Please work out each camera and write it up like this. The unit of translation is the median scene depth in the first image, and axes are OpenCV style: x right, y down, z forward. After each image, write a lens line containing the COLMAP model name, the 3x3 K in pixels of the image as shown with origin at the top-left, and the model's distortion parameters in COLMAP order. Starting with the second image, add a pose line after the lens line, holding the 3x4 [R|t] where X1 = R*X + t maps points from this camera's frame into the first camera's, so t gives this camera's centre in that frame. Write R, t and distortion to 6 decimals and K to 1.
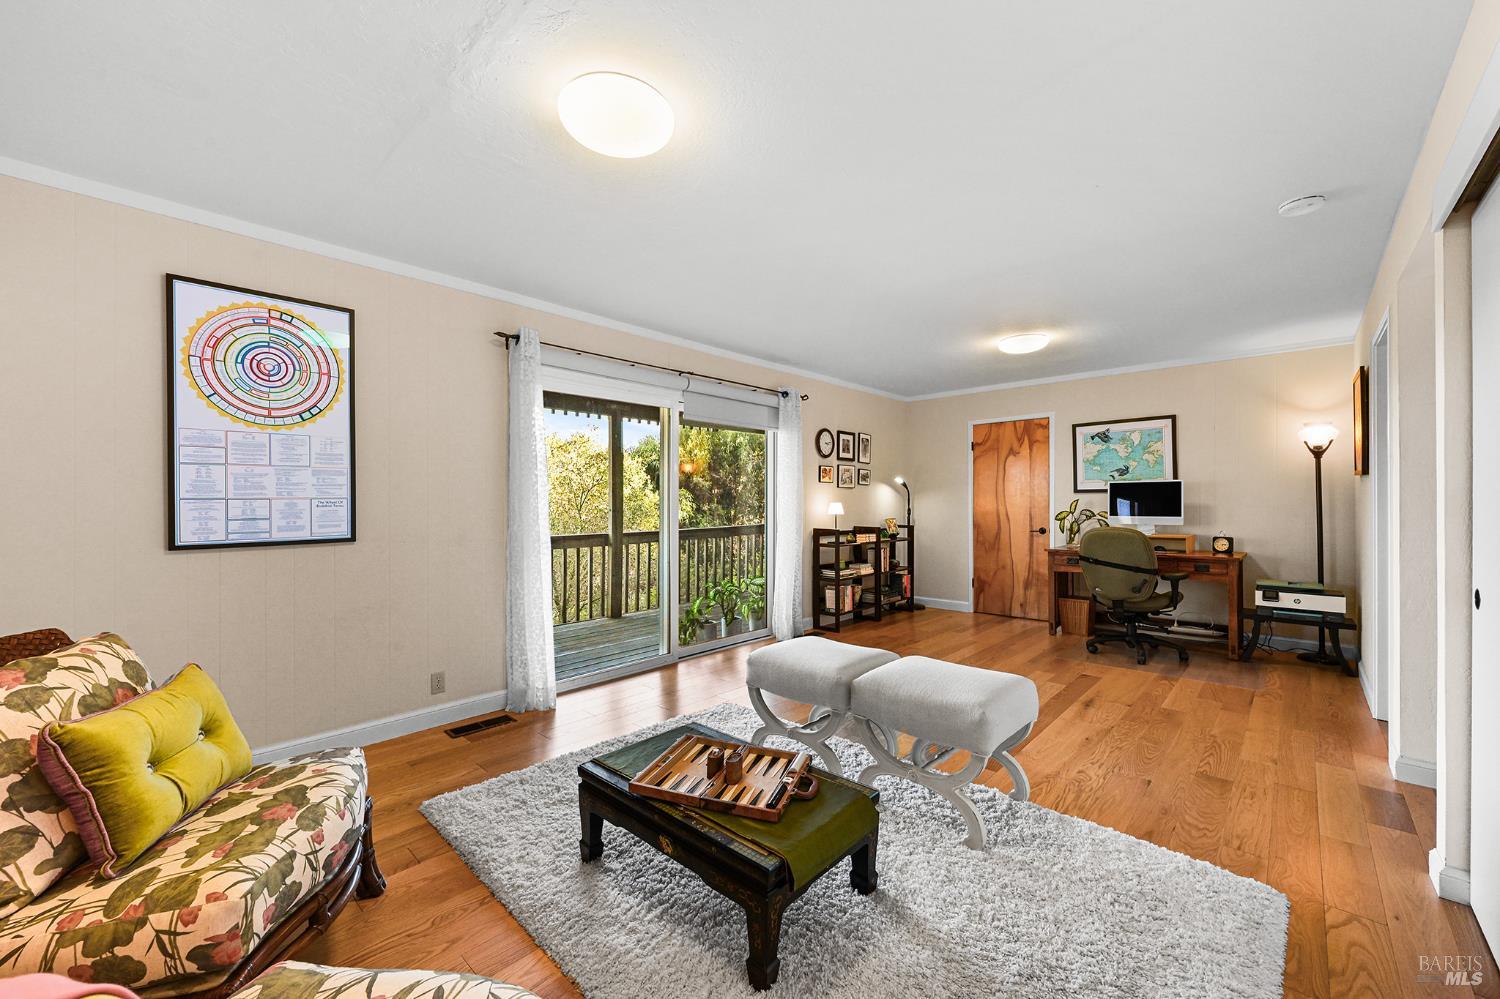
lens RADIAL K [[586.0, 0, 750.0], [0, 586.0, 499.5], [0, 0, 1]] dist [0.000003, 0.000021]
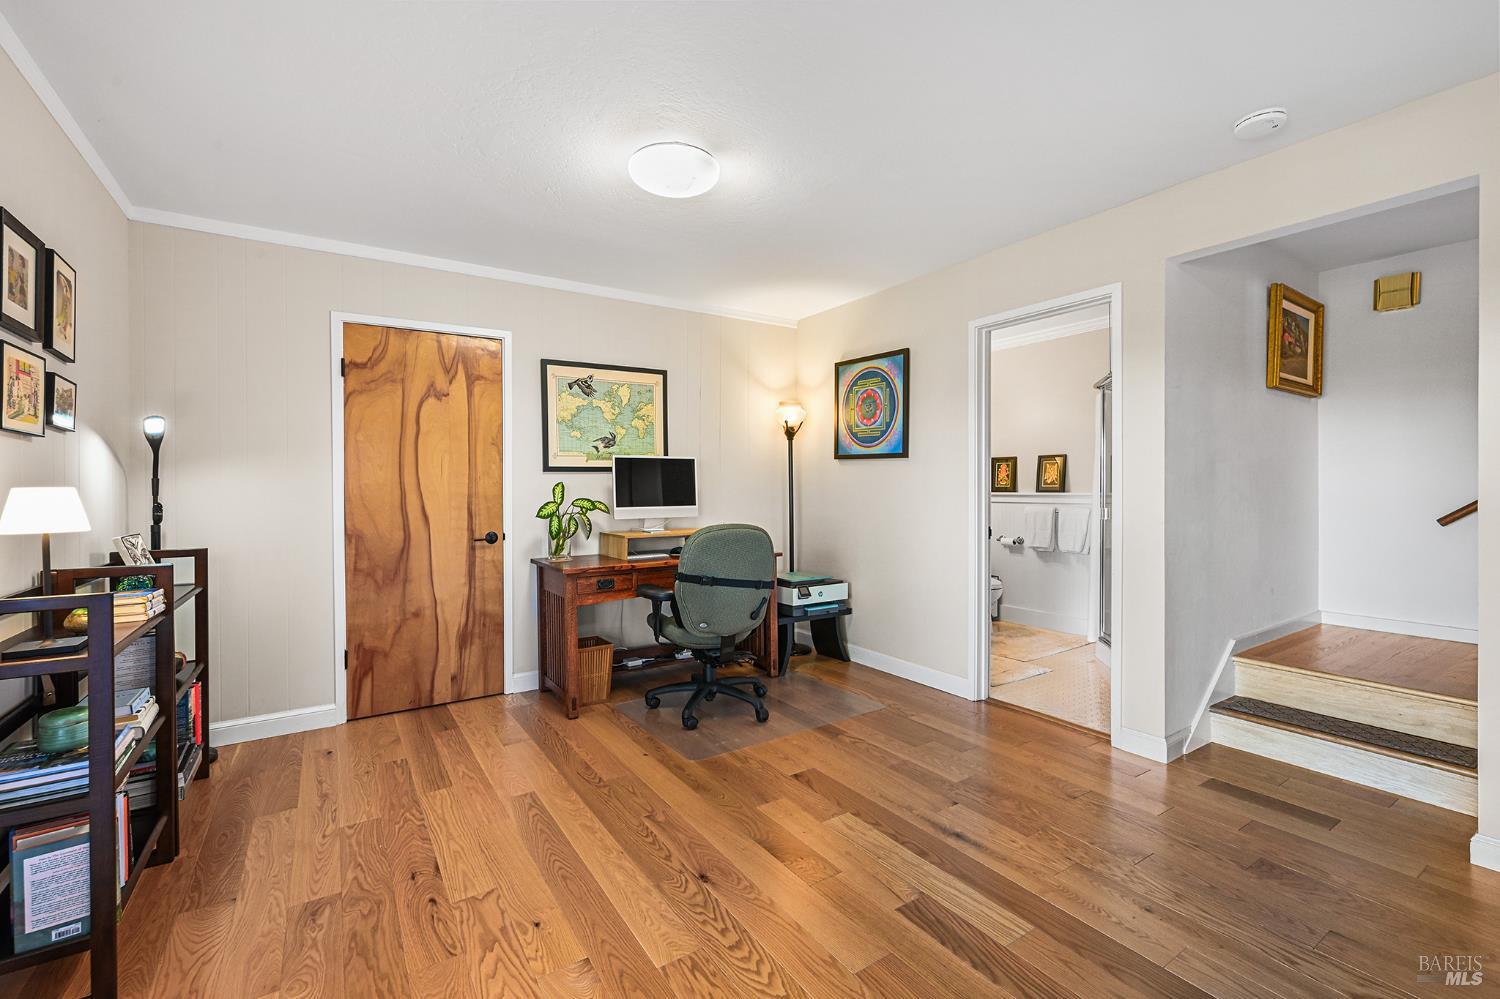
lens RADIAL K [[642.1, 0, 752.1], [0, 642.1, 492.6], [0, 0, 1]] dist [-0.002823, -0.000302]
pose [[0.229799, -0.006977, 0.973213, -0.050035], [0.000165, 0.999975, 0.007130, 0.005996], [-0.973238, -0.001478, 0.229795, 0.655318]]
